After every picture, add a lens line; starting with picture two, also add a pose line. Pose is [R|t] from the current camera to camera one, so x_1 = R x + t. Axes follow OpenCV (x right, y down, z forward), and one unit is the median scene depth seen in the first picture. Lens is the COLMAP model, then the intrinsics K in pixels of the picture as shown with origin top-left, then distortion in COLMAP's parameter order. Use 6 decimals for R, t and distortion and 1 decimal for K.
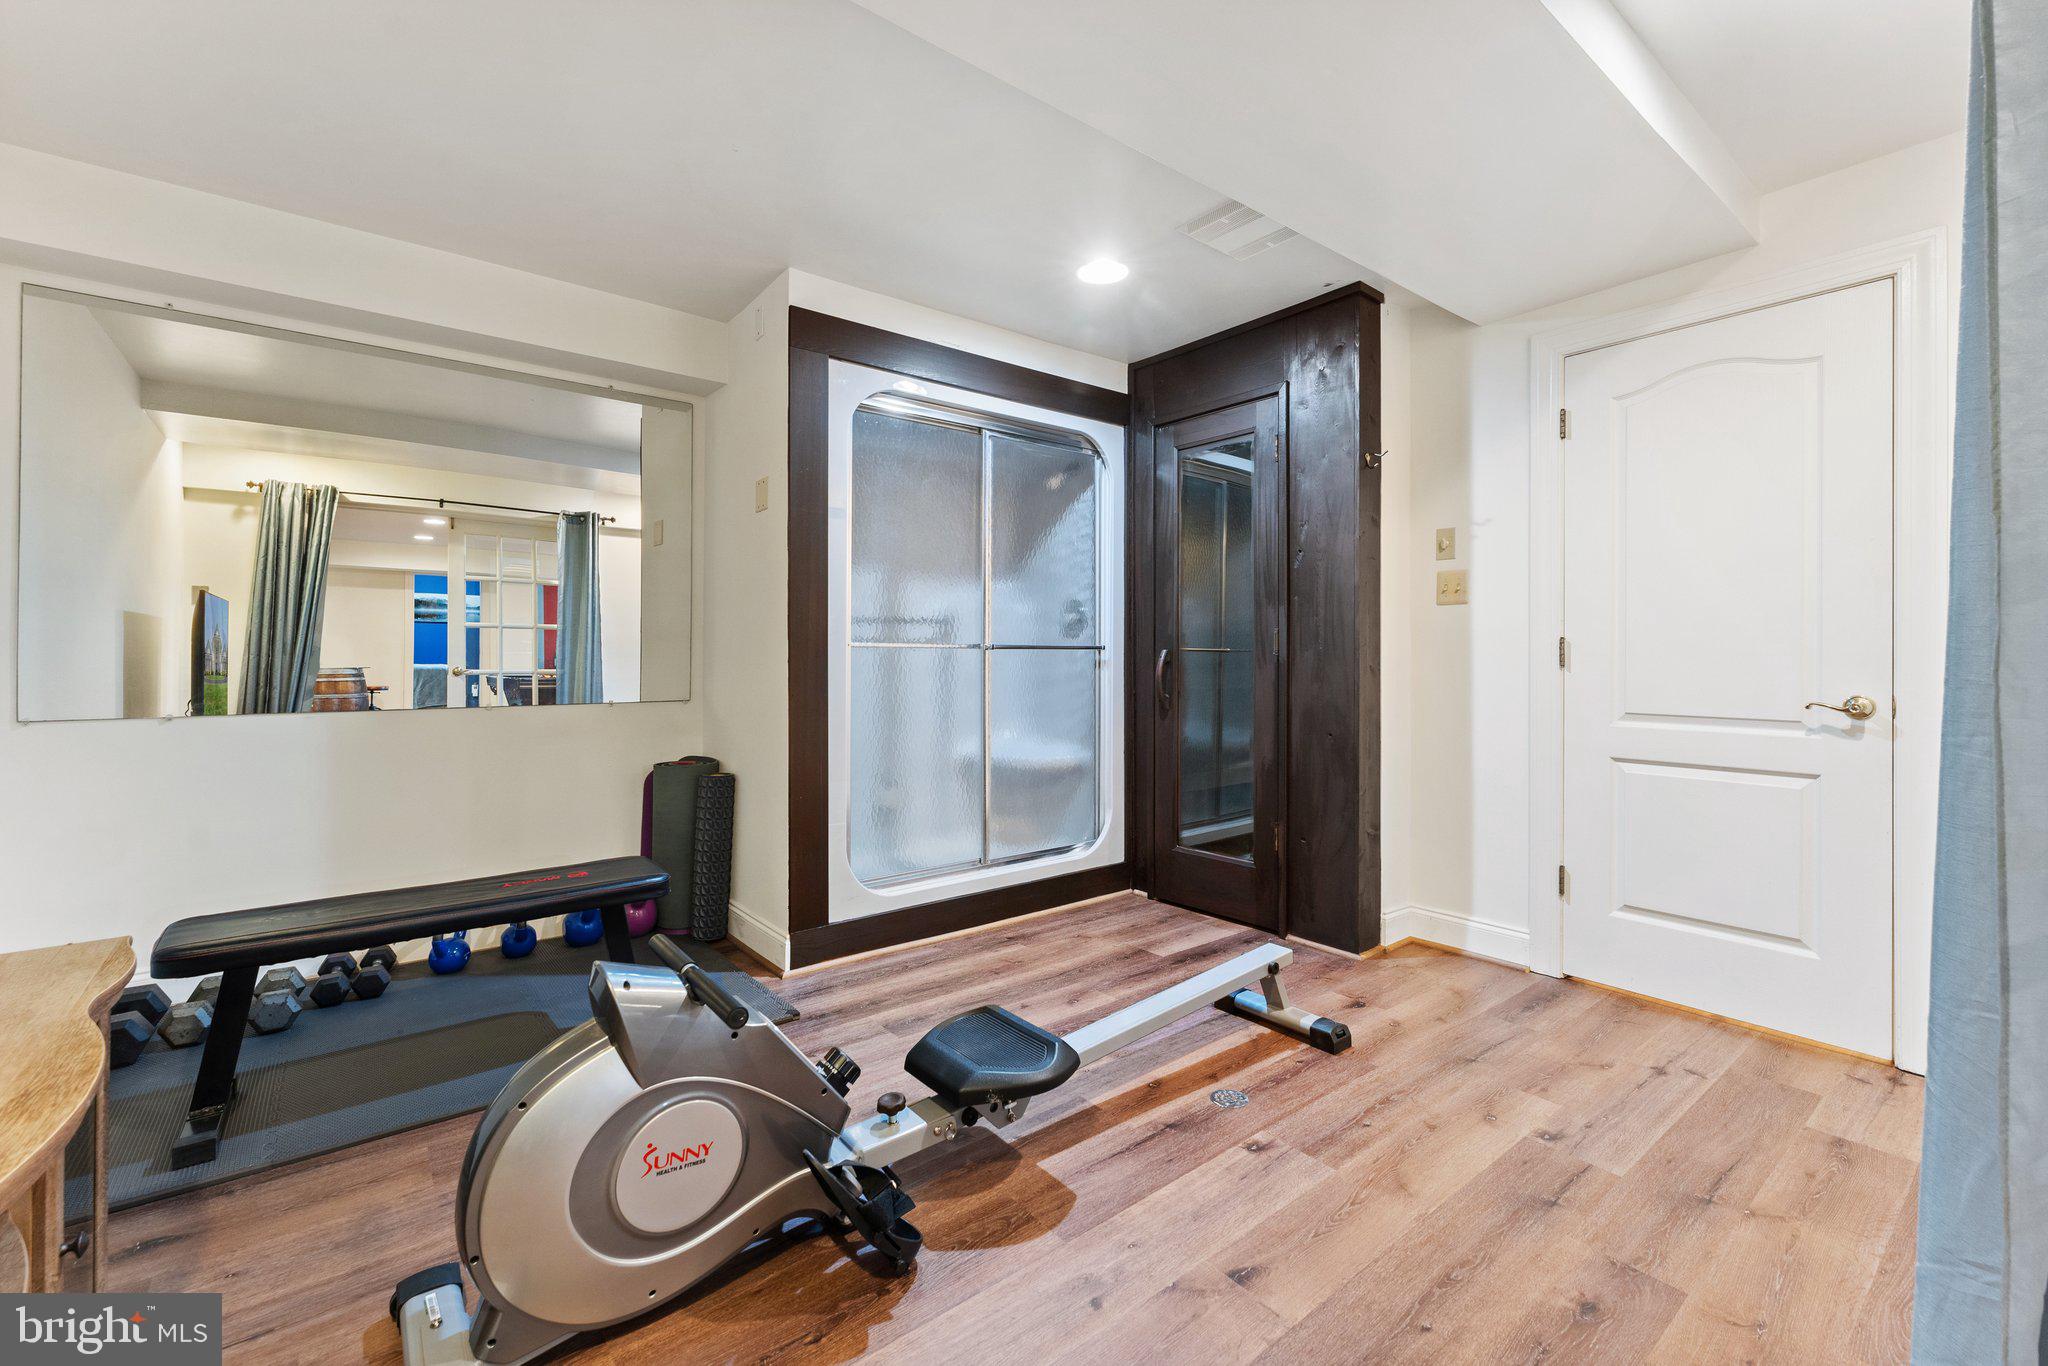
lens RADIAL K [[841.1, 0, 1027.0], [0, 841.1, 661.1], [0, 0, 1]] dist [0.000878, -0.000702]
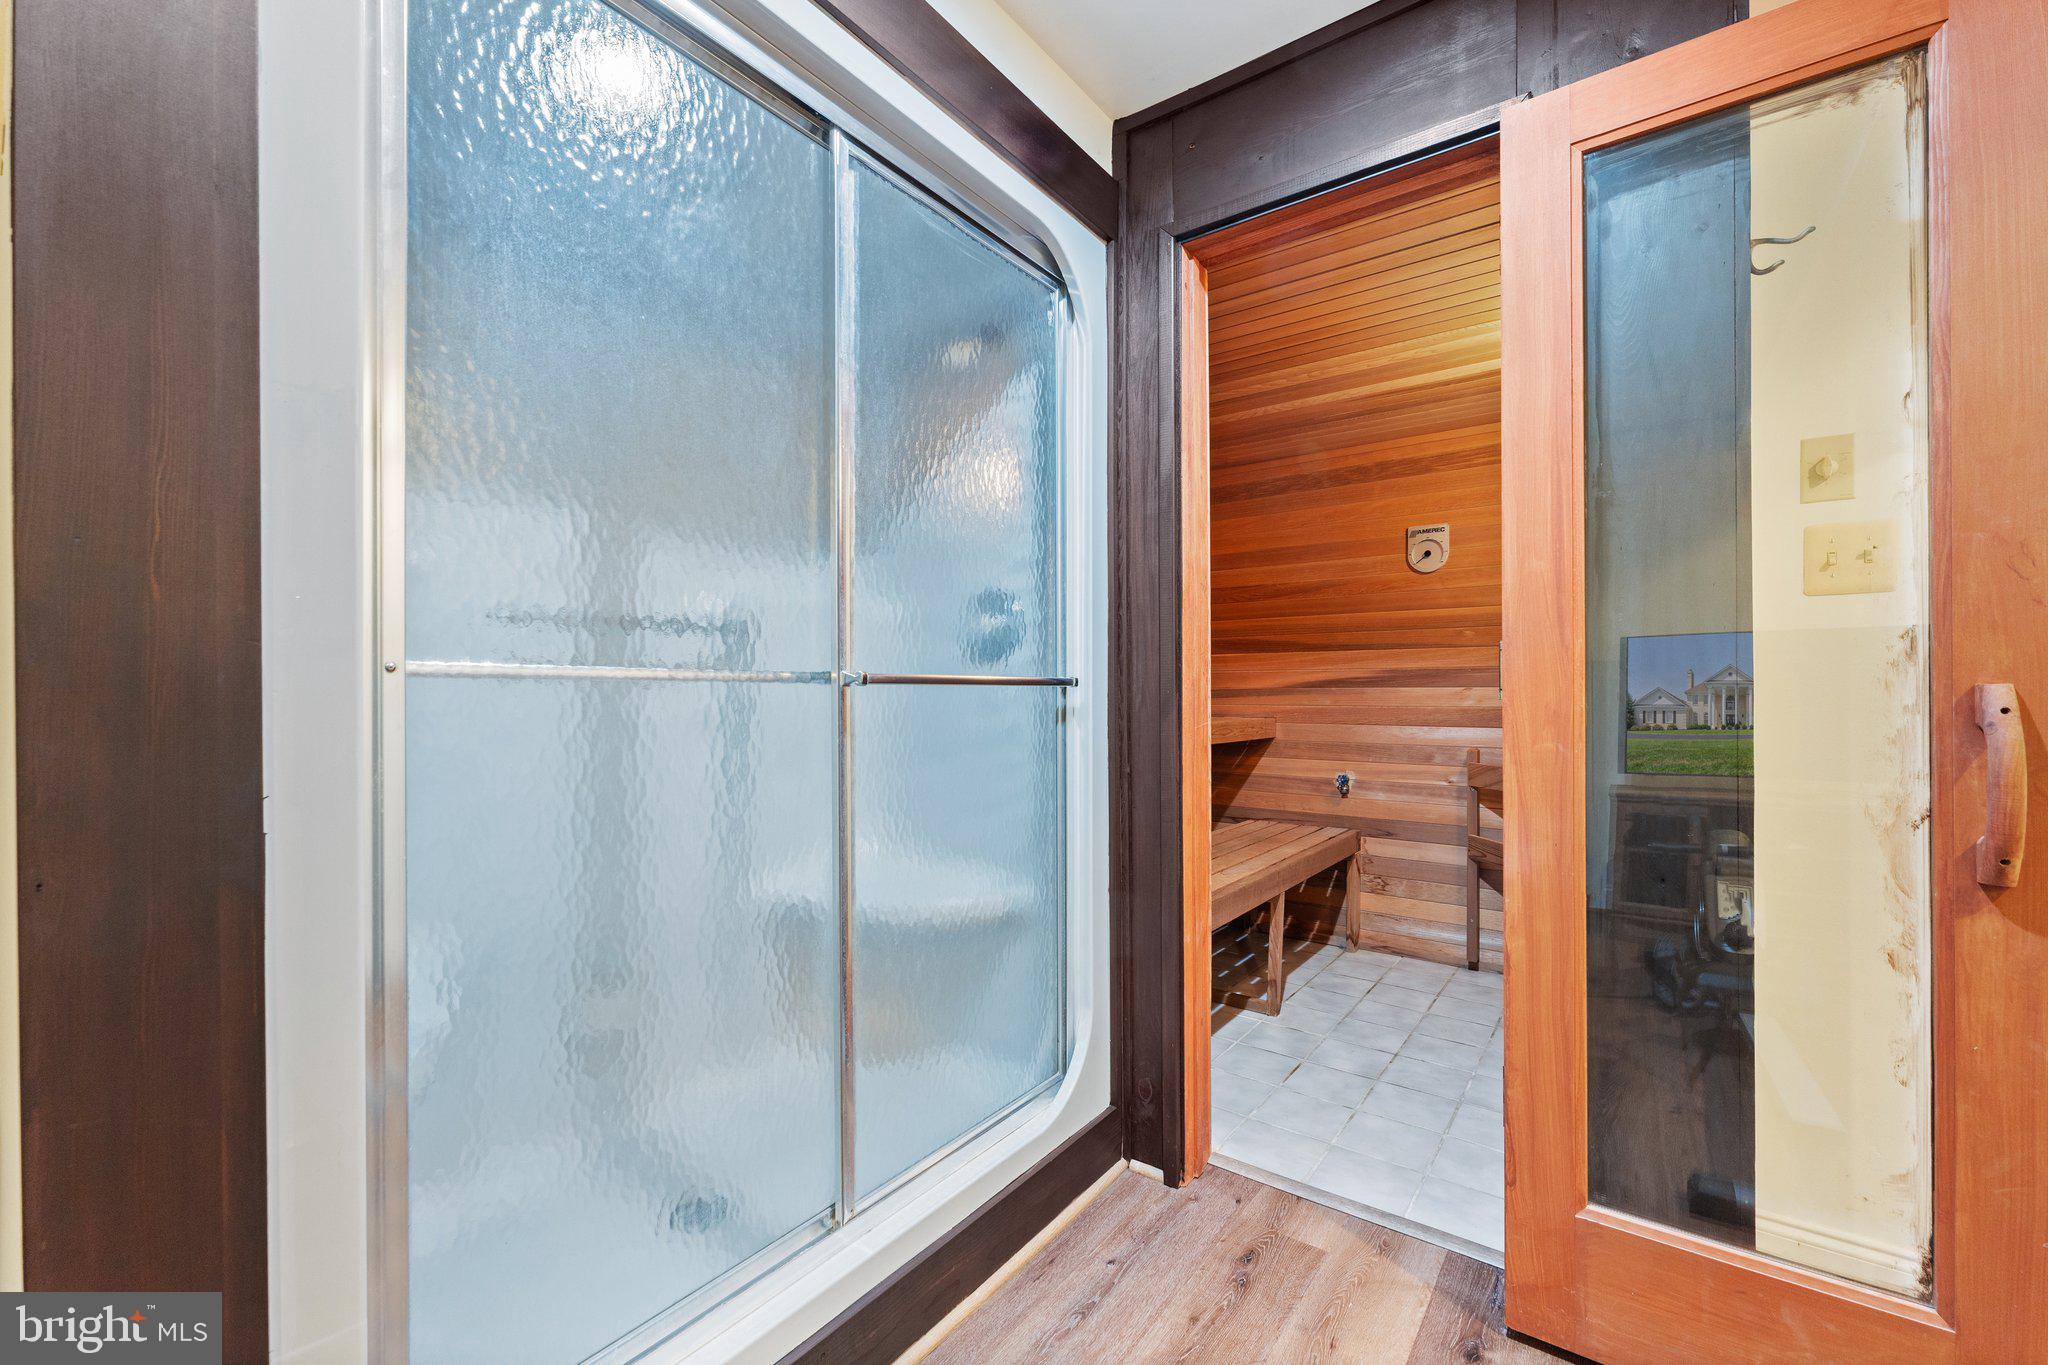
lens RADIAL K [[841.1, 0, 1018.5], [0, 841.1, 703.4], [0, 0, 1]] dist [0.000878, -0.000702]
pose [[0.972265, -0.004888, 0.233833, -0.055011], [0.003230, 0.999967, 0.007472, -0.007143], [-0.233861, -0.006510, 0.972248, 0.524965]]
